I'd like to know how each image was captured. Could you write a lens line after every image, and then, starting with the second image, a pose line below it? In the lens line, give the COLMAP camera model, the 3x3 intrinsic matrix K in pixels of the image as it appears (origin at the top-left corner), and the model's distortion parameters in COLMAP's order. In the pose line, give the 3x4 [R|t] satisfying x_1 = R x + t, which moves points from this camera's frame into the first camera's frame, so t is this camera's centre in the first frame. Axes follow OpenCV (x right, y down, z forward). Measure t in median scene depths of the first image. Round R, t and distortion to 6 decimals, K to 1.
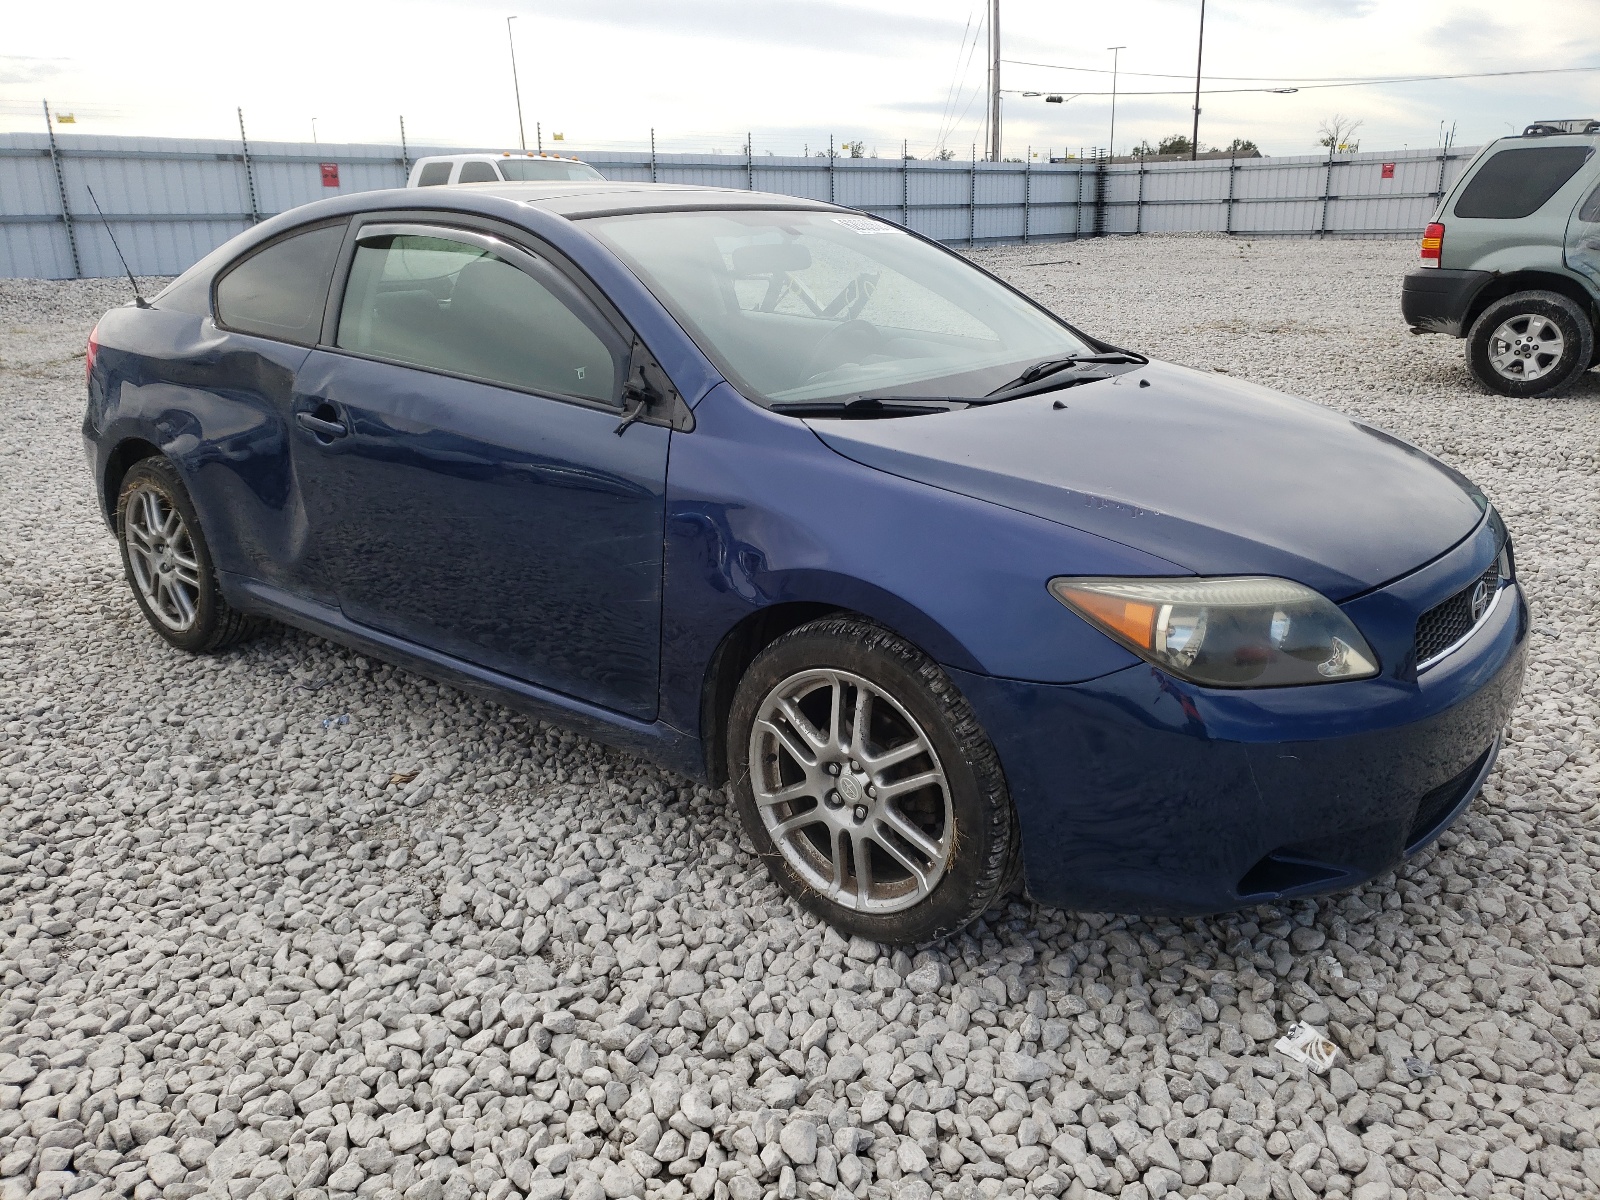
lens RADIAL K [[1227.6, 0, 800.0], [0, 1227.6, 600.0], [0, 0, 1]] dist [-0.006682, -0.006409]
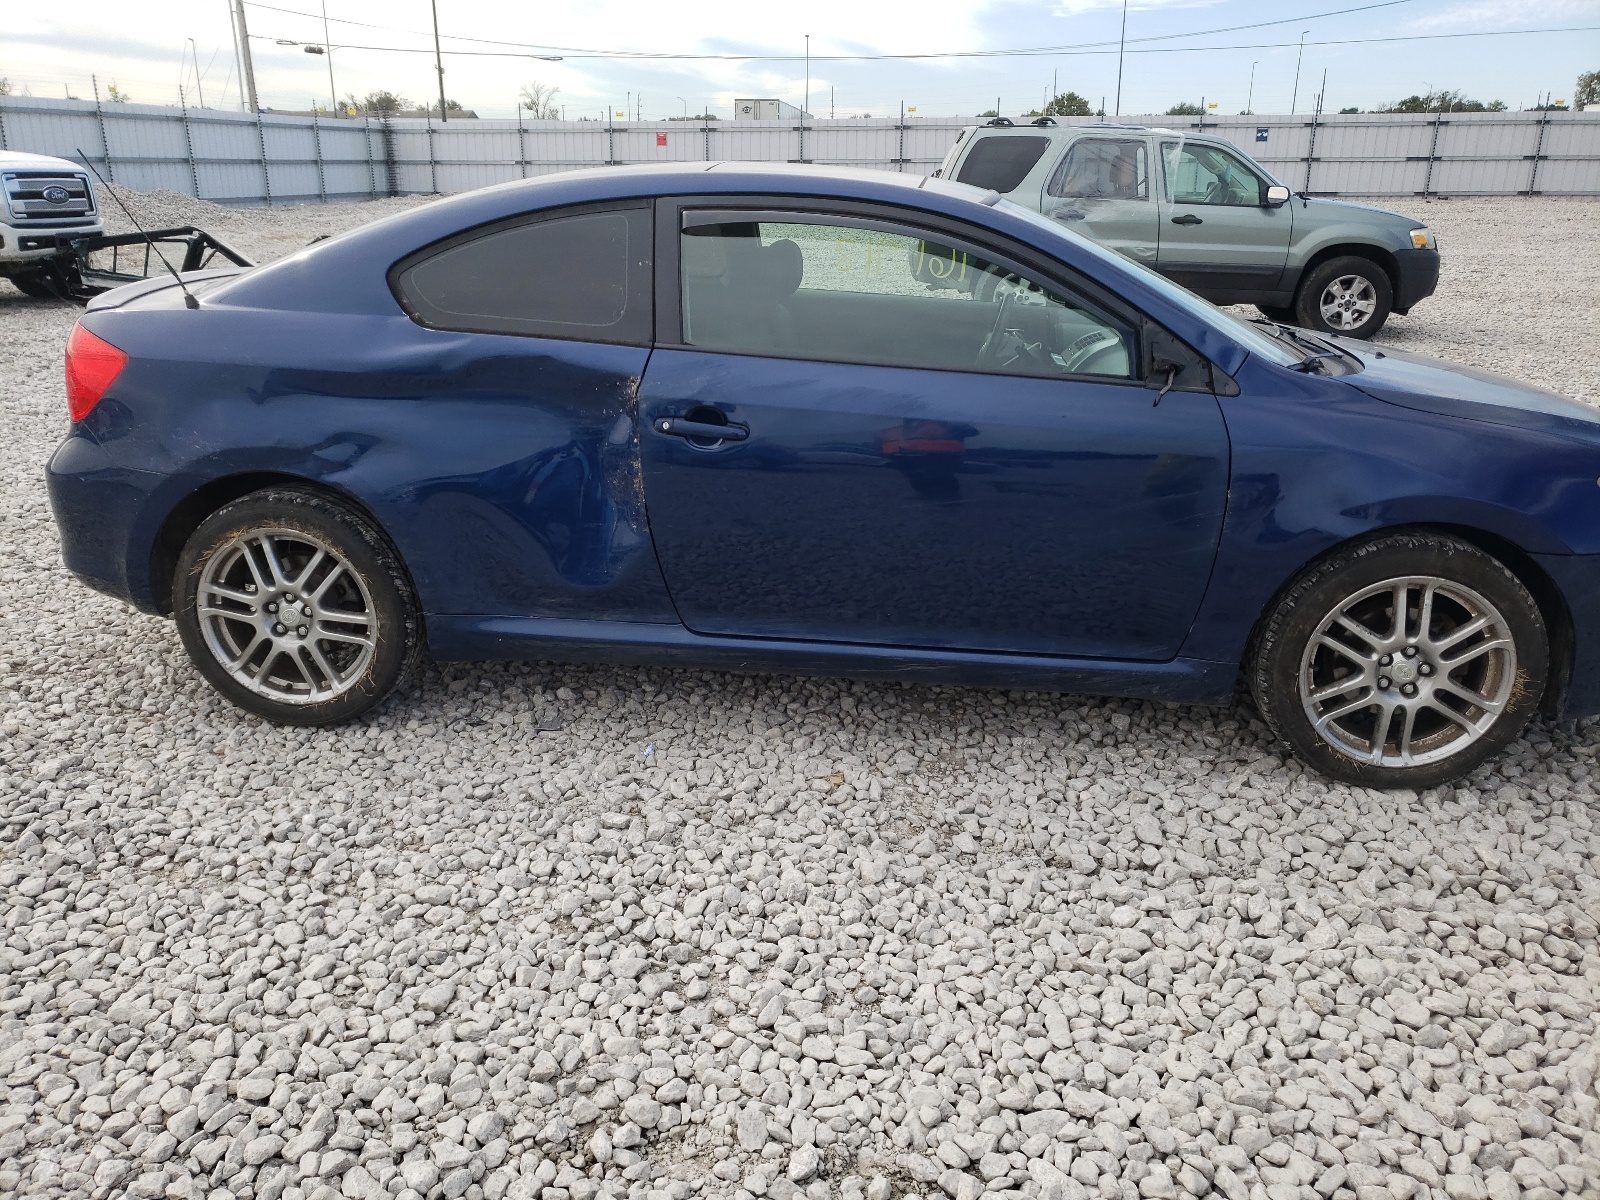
lens RADIAL K [[1200.3, 0, 800.0], [0, 1200.3, 600.0], [0, 0, 1]] dist [-0.005297, 0.004099]
pose [[0.844208, -0.158668, 0.511993, -0.618441], [0.139585, 0.987304, 0.075812, -0.056890], [-0.517522, 0.007465, 0.855638, 0.144824]]
